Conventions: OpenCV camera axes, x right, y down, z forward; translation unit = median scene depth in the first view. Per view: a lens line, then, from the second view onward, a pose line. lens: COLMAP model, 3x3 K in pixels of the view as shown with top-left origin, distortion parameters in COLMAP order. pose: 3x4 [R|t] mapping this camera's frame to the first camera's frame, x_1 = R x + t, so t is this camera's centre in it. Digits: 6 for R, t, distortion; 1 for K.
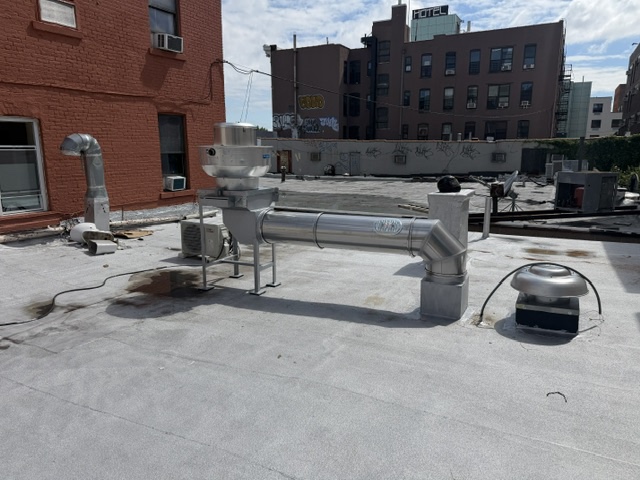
lens RADIAL K [[441.9, 0, 323.3], [0, 441.9, 240.7], [0, 0, 1]] dist [0.086134, -0.097169]
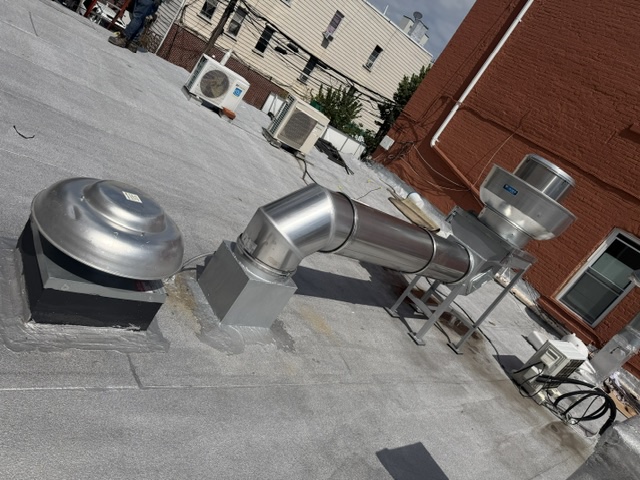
lens RADIAL K [[445.8, 0, 316.0], [0, 445.8, 237.4], [0, 0, 1]] dist [0.077937, -0.100598]
pose [[-0.363305, 0.085377, -0.927750, 0.374876], [-0.677733, 0.659067, 0.326050, -0.086628], [0.639286, 0.747223, -0.181579, 0.526189]]
